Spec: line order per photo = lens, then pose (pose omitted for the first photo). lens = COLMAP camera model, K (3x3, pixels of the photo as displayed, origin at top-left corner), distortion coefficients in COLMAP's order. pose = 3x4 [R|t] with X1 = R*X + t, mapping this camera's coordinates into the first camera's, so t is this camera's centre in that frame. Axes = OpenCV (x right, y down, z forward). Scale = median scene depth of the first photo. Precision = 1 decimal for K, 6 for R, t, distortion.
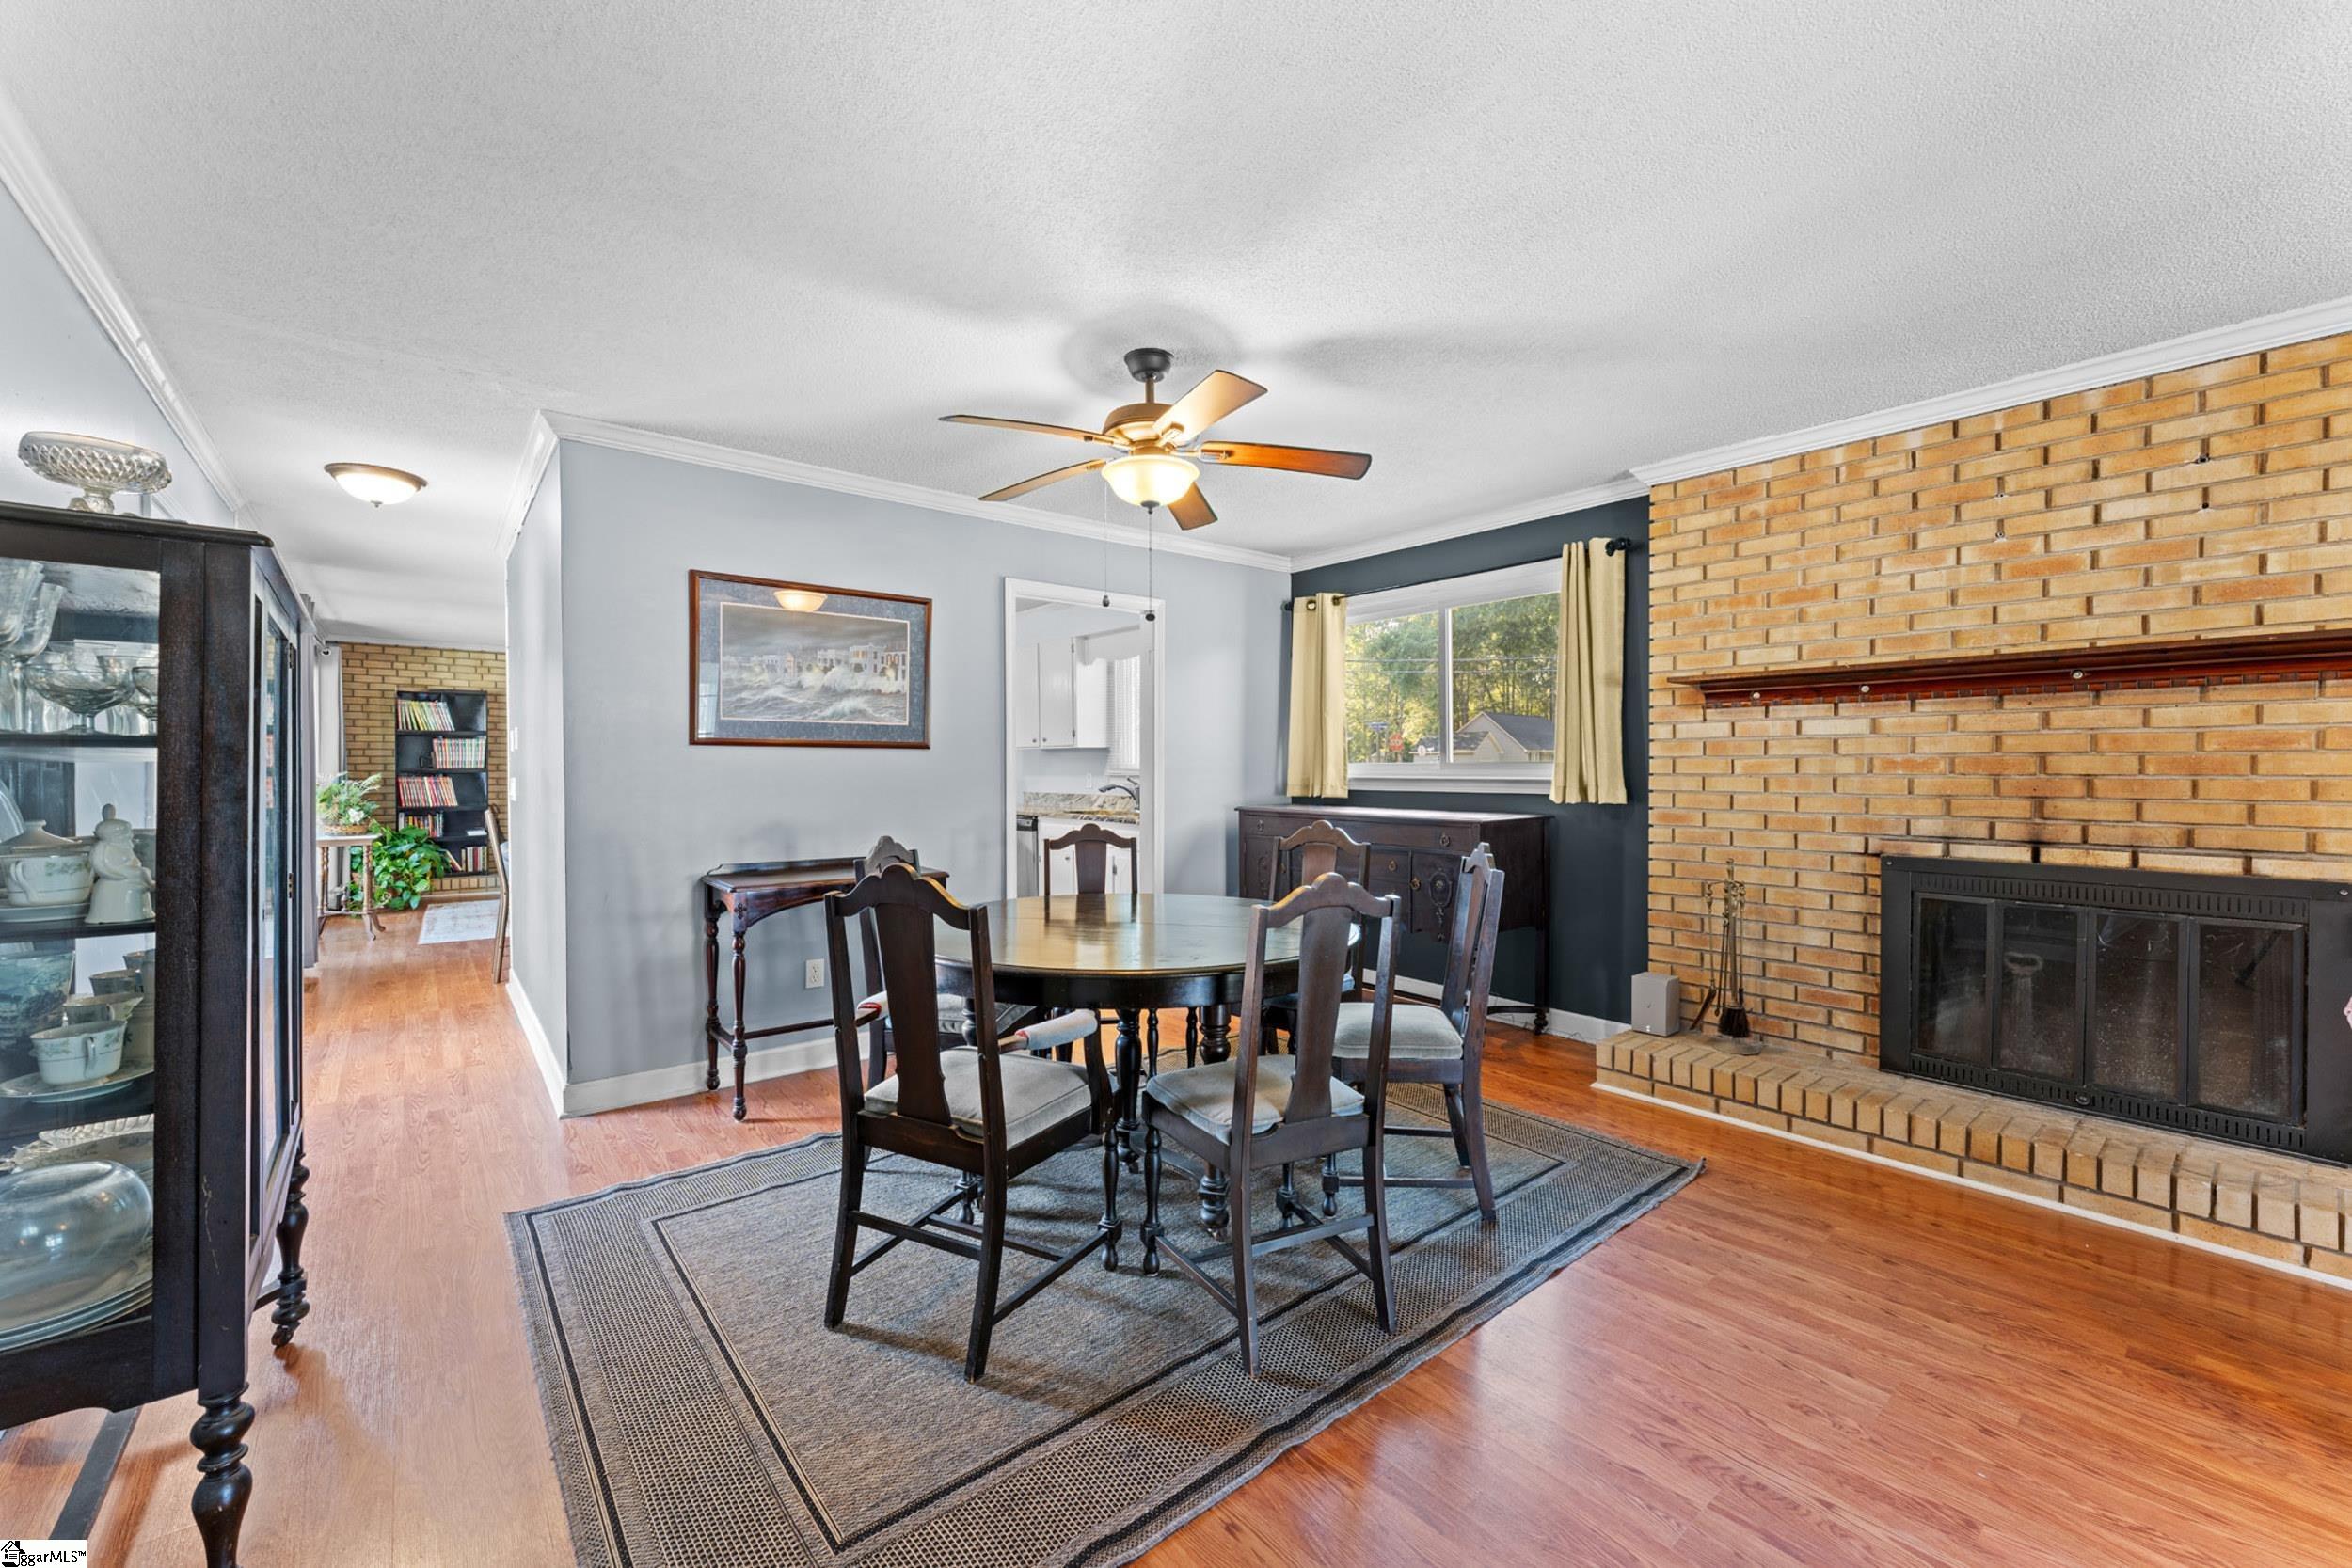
lens RADIAL K [[946.4, 0, 1171.2], [0, 946.4, 777.9], [0, 0, 1]] dist [-0.000336, -0.000063]
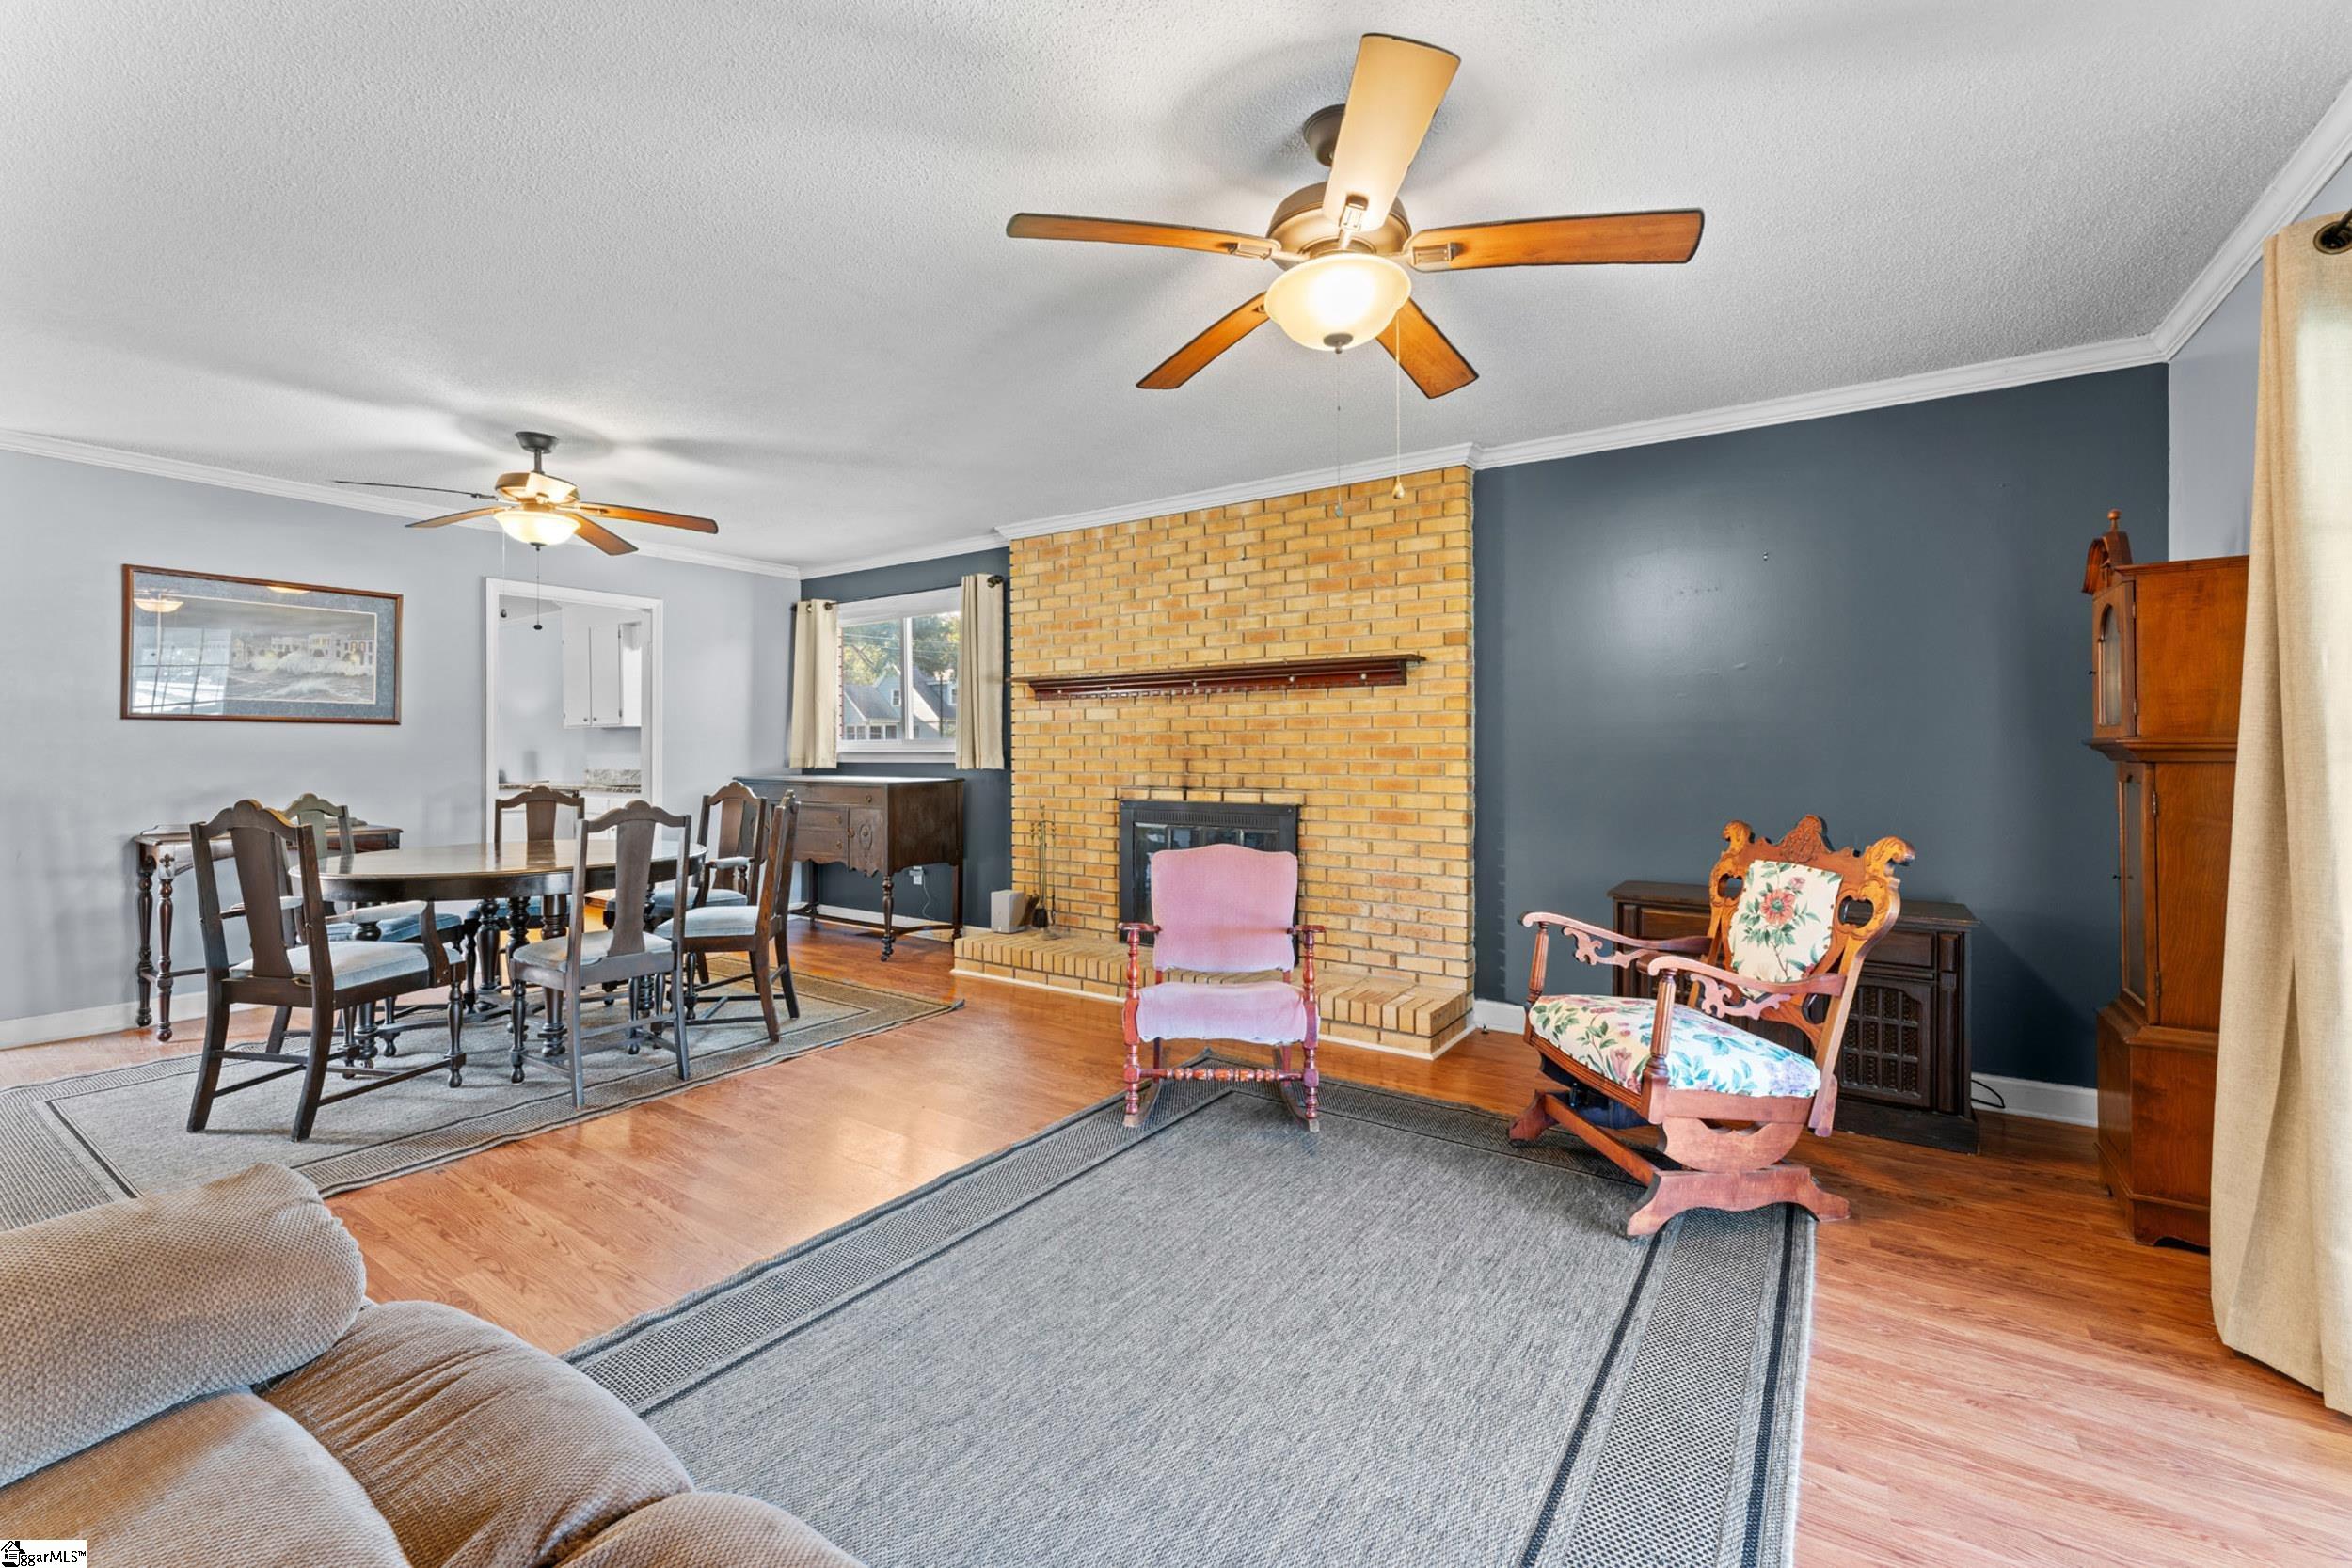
lens RADIAL K [[972.9, 0, 1182.1], [0, 972.9, 748.3], [0, 0, 1]] dist [0.001175, -0.000037]
pose [[0.956576, 0.000875, 0.291483, 0.401766], [0.003678, 0.999880, -0.015072, 0.024720], [-0.291461, 0.015490, 0.956457, -0.528868]]
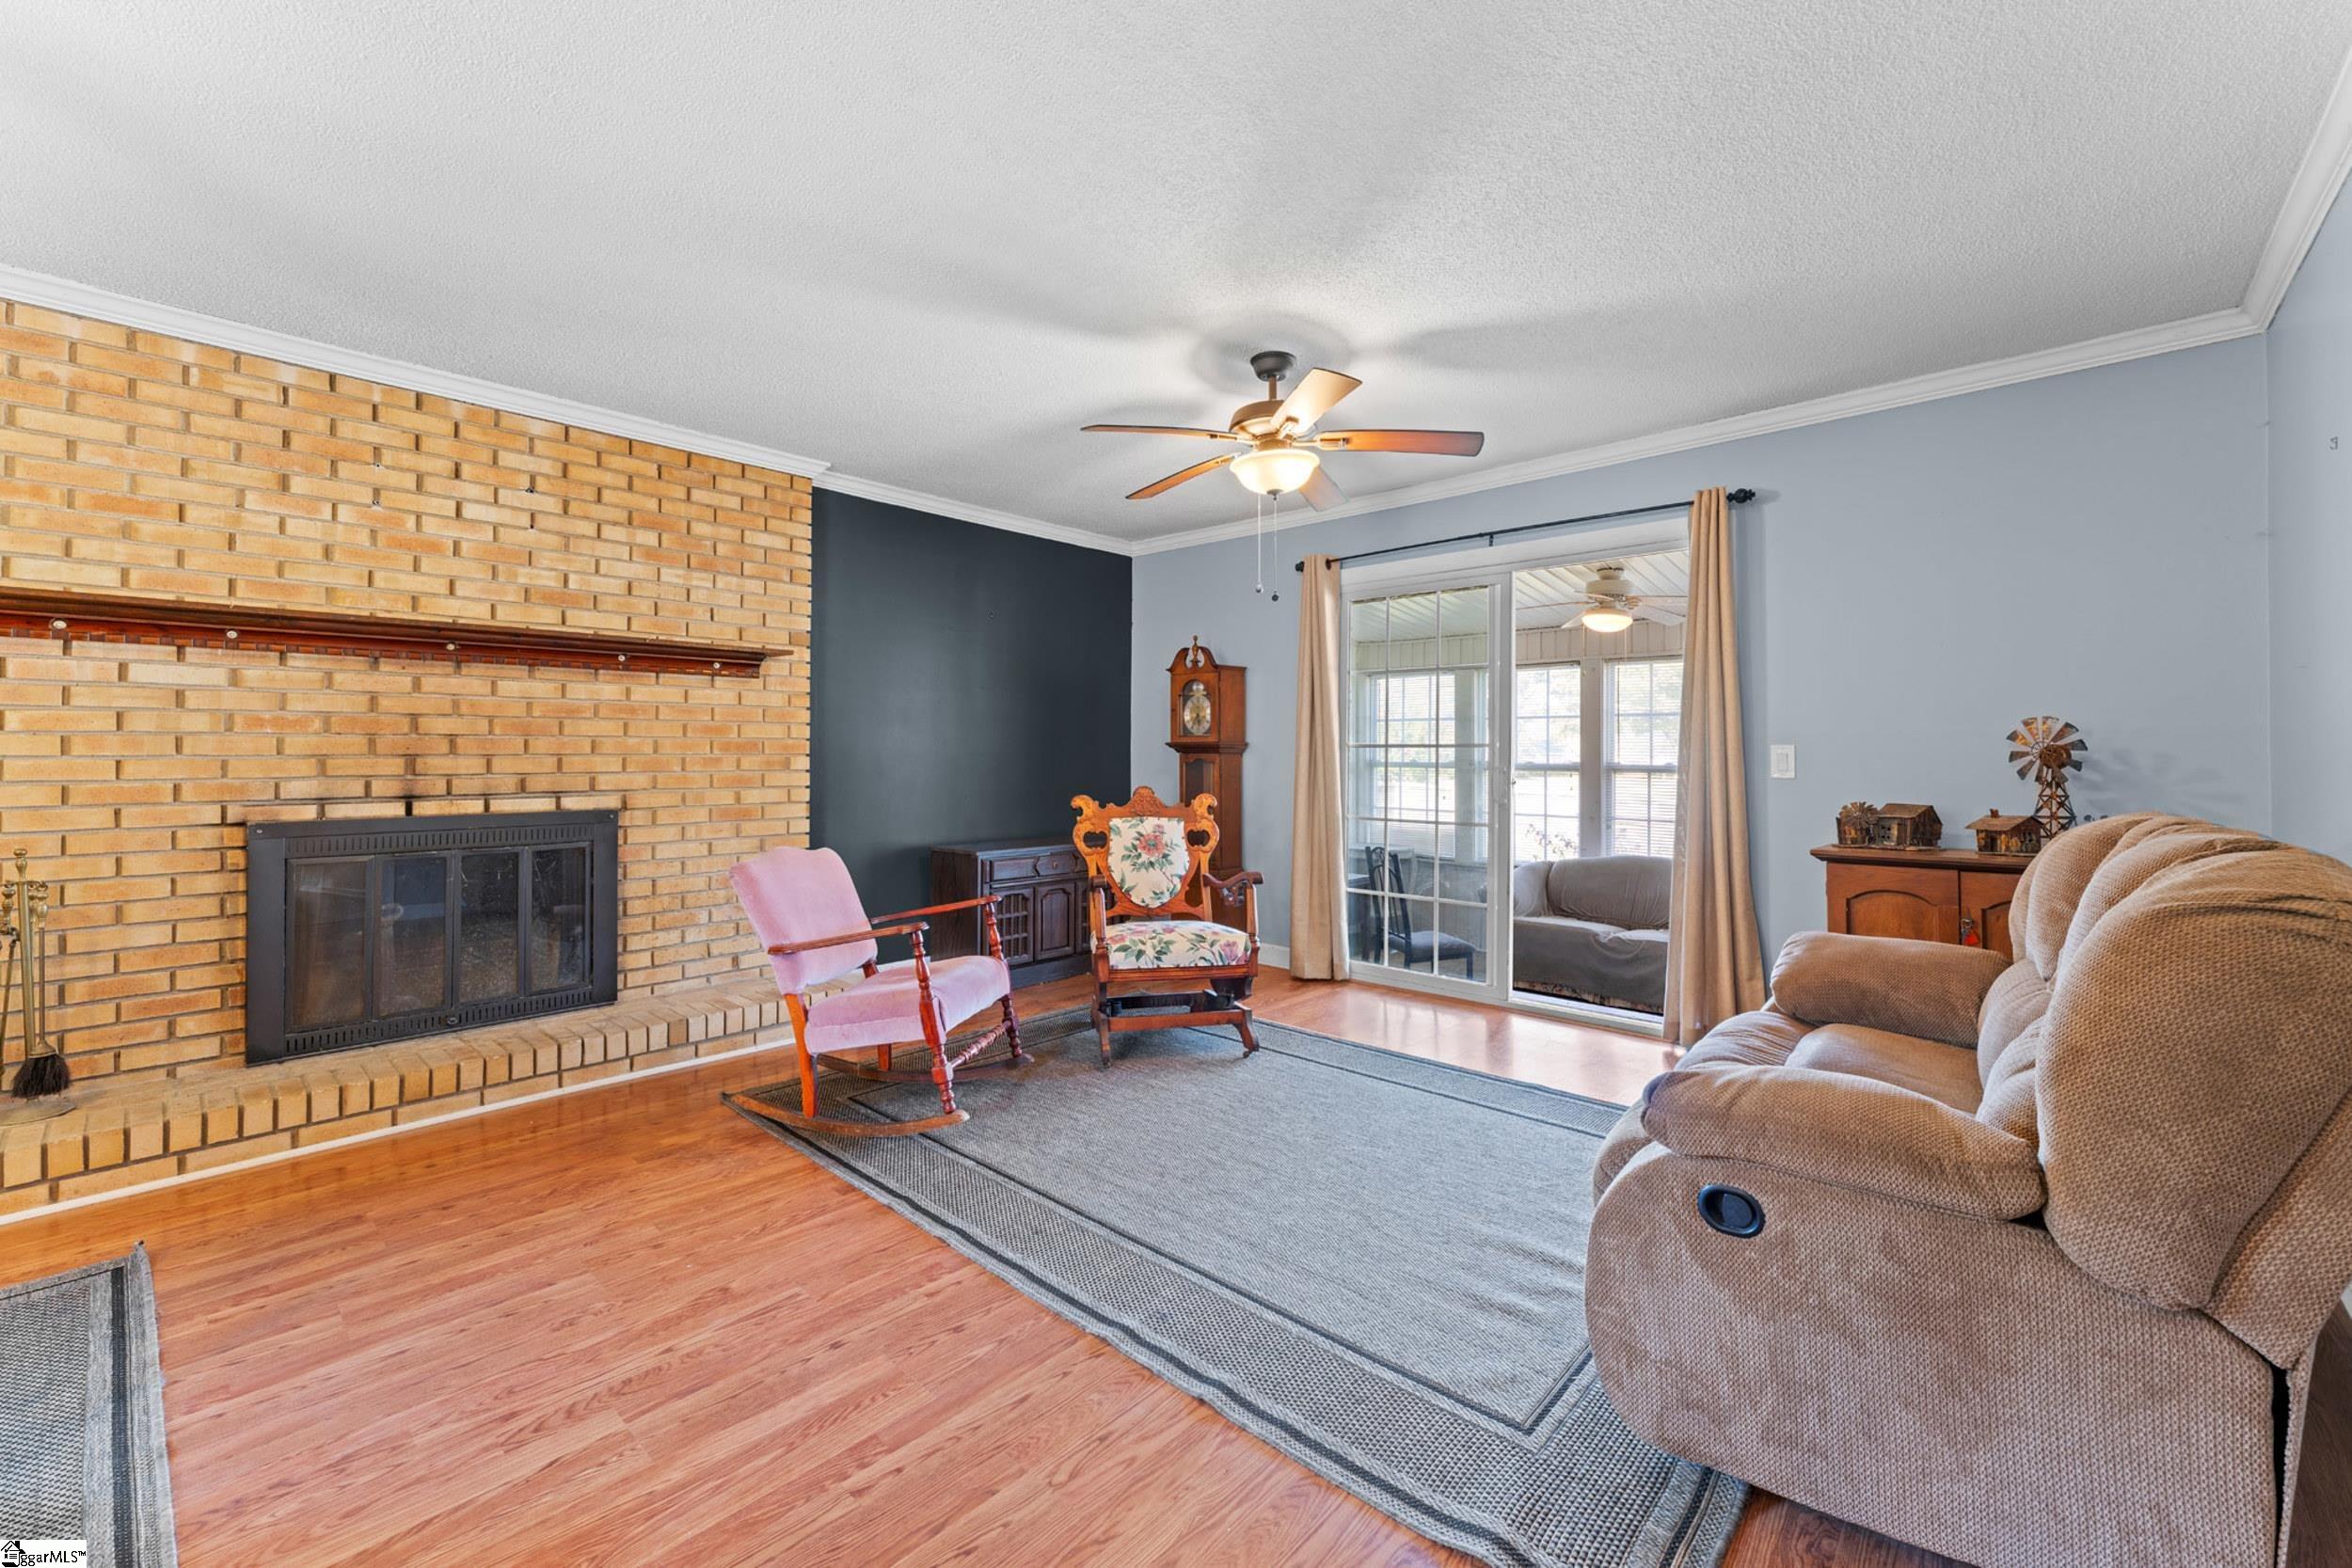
lens RADIAL K [[957.9, 0, 1179.1], [0, 957.9, 746.3], [0, 0, 1]] dist [-0.001483, -0.000336]
pose [[-0.154070, 0.006511, 0.988038, -0.278877], [0.009906, 0.999938, -0.005044, 0.022801], [-0.988010, 0.009010, -0.154125, 0.280064]]
